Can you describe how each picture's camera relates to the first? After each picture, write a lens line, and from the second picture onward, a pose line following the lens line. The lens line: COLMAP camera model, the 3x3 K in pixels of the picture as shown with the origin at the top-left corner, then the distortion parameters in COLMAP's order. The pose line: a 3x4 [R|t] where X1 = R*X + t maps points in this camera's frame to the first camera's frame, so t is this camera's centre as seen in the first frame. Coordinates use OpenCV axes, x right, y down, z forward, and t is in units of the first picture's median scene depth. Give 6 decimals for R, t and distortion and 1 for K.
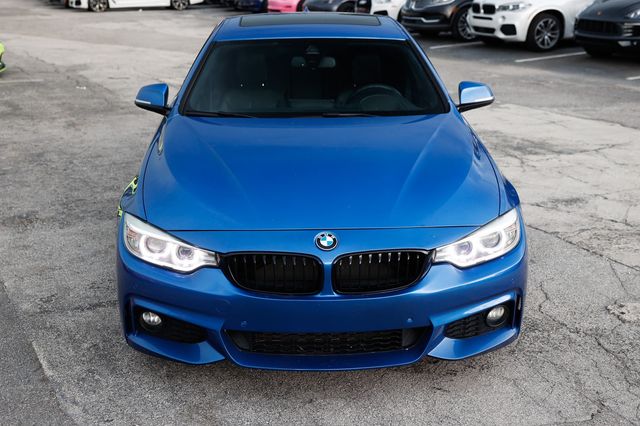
lens RADIAL K [[802.8, 0, 320.0], [0, 802.8, 213.0], [0, 0, 1]] dist [0.027709, 0.039542]
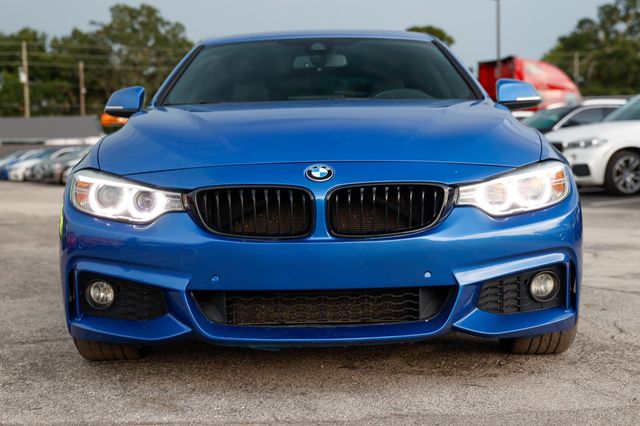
lens RADIAL K [[981.3, 0, 320.0], [0, 981.3, 213.0], [0, 0, 1]] dist [0.121176, -0.011129]
pose [[0.999178, -0.013127, -0.038366, 0.041569], [0.004734, 0.977441, -0.211156, 0.255580], [0.040273, 0.210801, 0.976699, 0.048729]]
